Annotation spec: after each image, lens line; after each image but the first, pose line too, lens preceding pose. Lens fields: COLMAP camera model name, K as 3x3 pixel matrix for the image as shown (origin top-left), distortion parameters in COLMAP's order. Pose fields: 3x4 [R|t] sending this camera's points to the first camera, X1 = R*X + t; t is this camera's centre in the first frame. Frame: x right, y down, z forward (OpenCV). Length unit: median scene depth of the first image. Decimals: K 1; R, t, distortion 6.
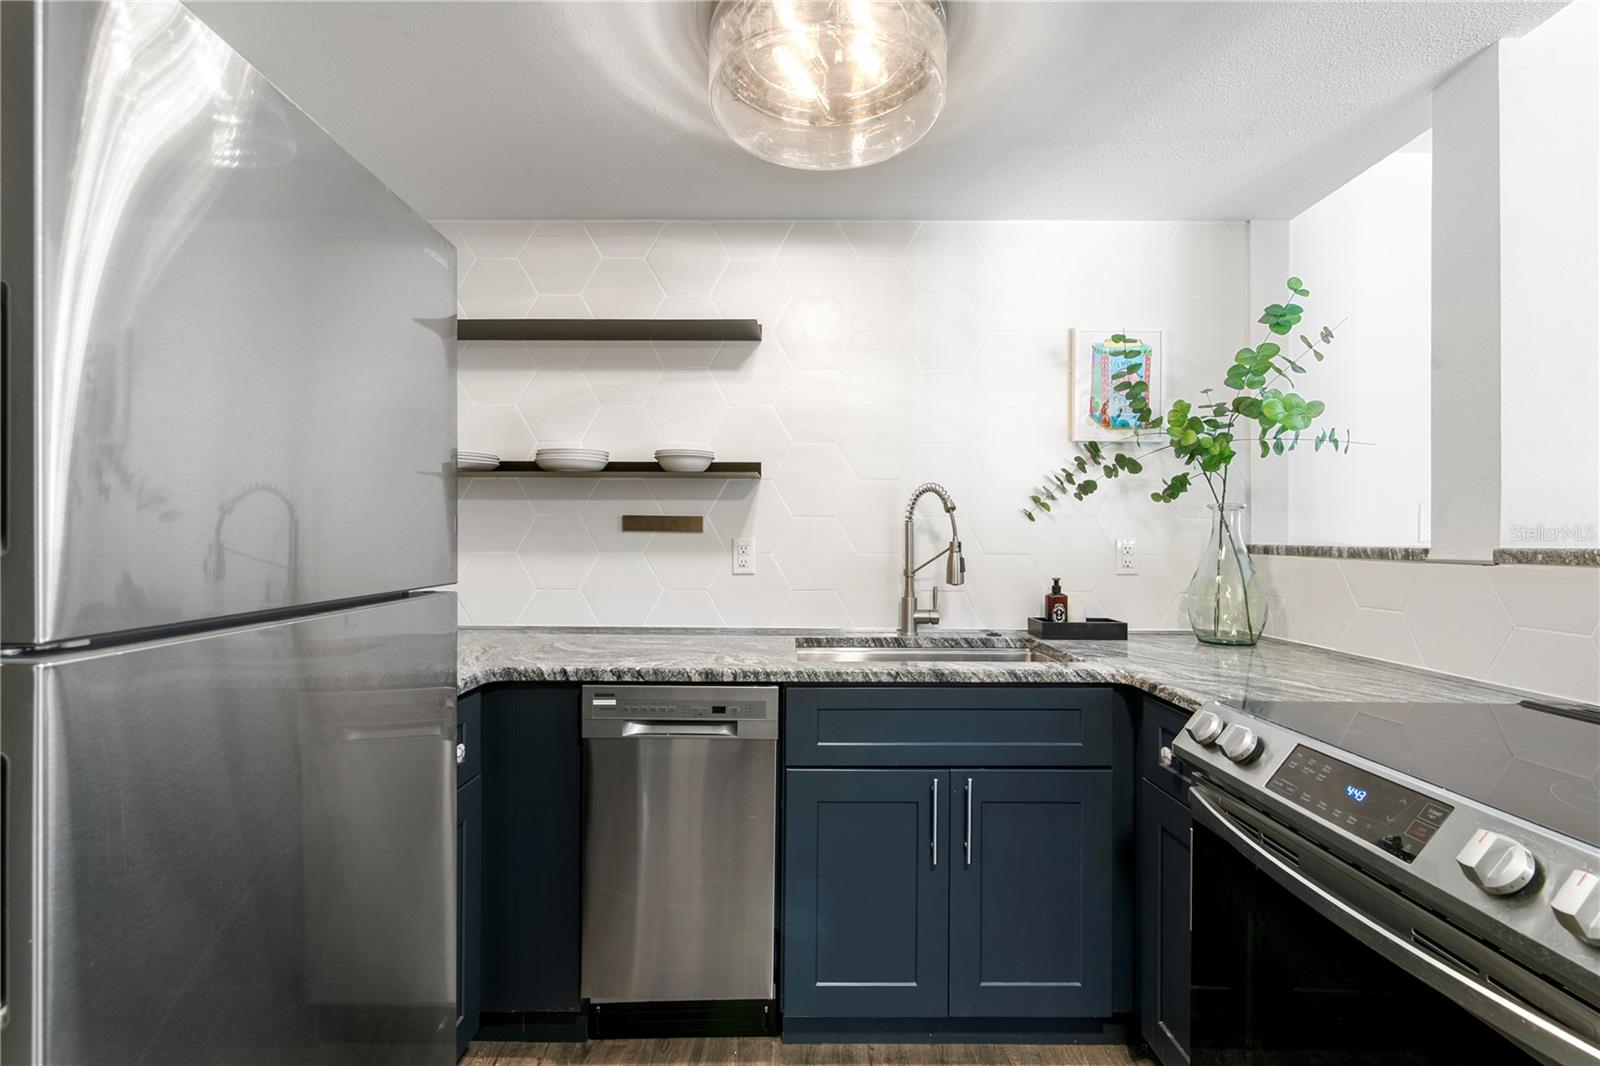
lens RADIAL K [[724.8, 0, 800.0], [0, 724.8, 533.0], [0, 0, 1]] dist [0.001034, 0.000044]
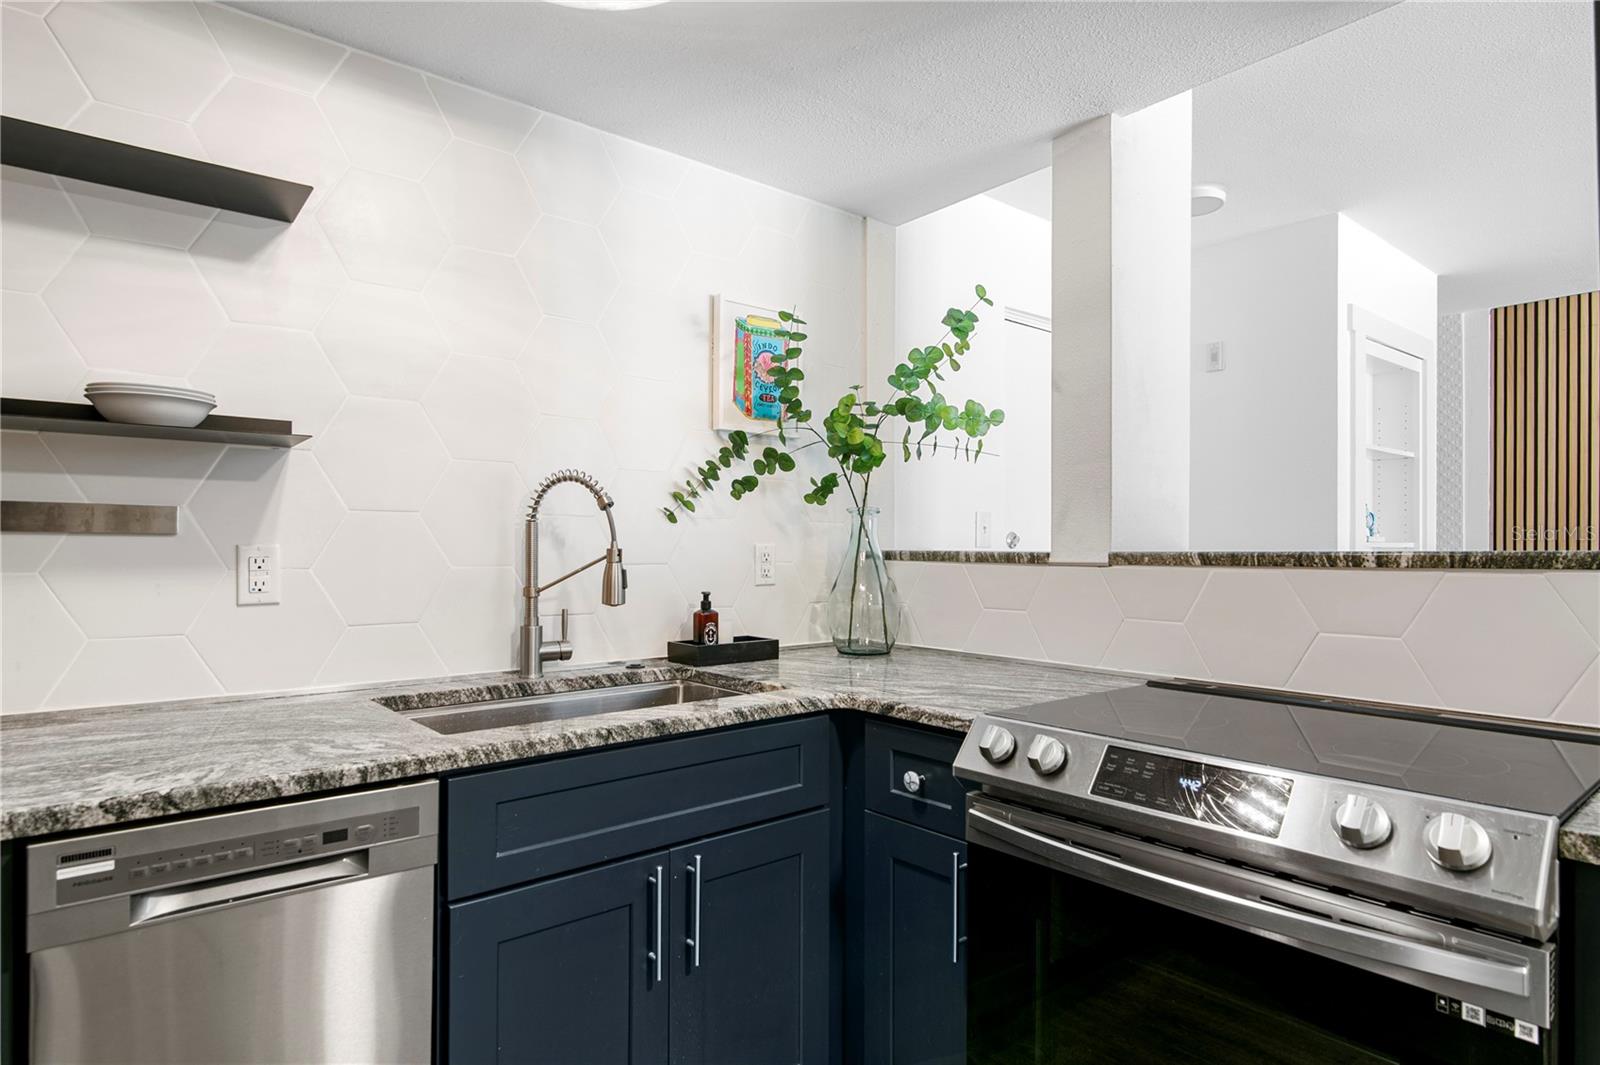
lens RADIAL K [[872.8, 0, 799.5], [0, 872.8, 540.4], [0, 0, 1]] dist [0.001829, -0.001632]
pose [[0.769800, 0.001442, 0.638283, -0.220481], [-0.003216, 0.999994, 0.001620, 0.001271], [-0.638277, -0.003300, 0.769800, 0.173222]]
